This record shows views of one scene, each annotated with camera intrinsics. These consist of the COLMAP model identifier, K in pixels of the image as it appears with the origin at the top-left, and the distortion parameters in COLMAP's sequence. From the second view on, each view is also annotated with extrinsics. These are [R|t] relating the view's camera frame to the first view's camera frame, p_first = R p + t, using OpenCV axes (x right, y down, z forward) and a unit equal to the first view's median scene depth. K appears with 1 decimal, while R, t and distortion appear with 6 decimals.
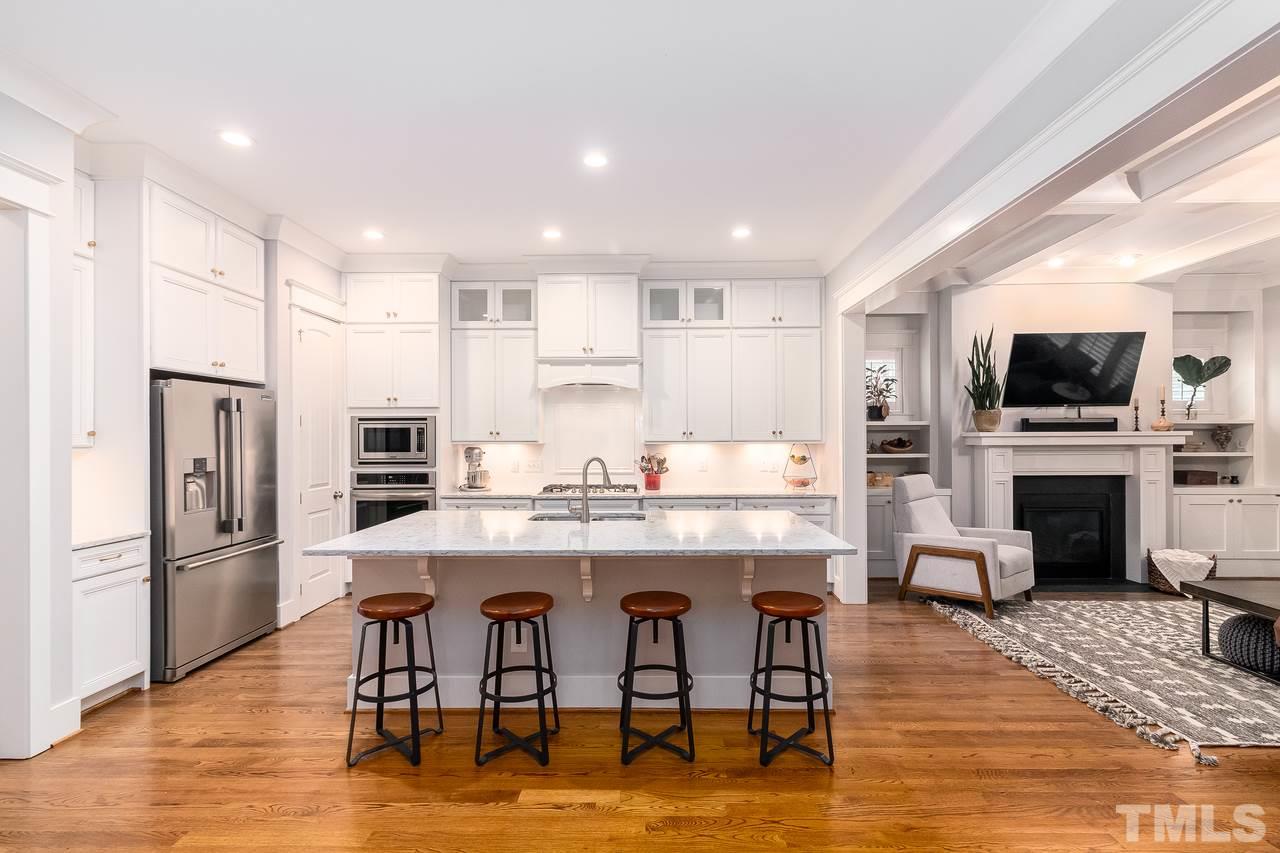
lens RADIAL K [[590.7, 0, 647.1], [0, 590.7, 427.2], [0, 0, 1]] dist [0.001297, 0.000337]
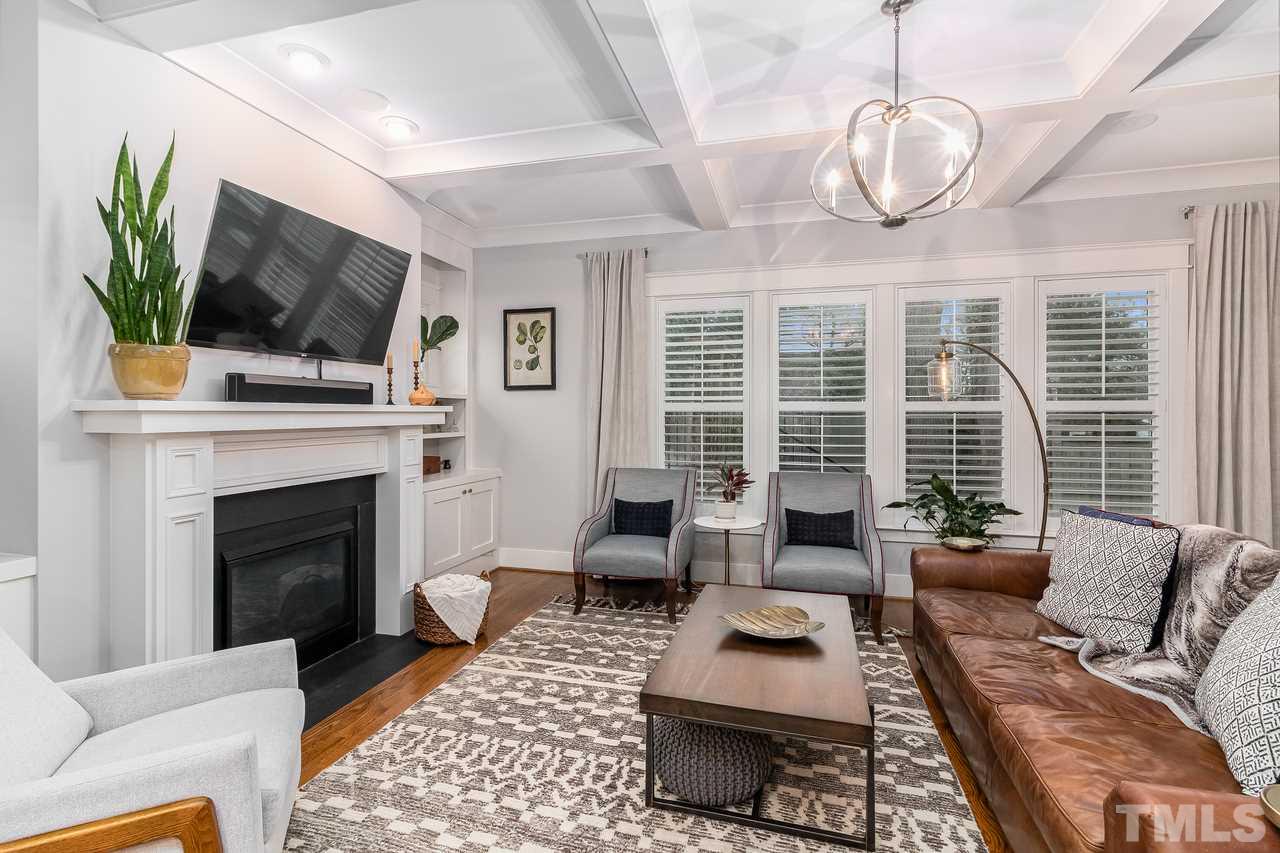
lens RADIAL K [[580.4, 0, 639.1], [0, 580.4, 419.4], [0, 0, 1]] dist [0.000684, 0.000395]
pose [[0.248901, -0.005598, 0.968513, 0.270061], [-0.016322, 0.999817, 0.009974, 0.011941], [-0.968391, -0.018291, 0.248765, 0.572653]]
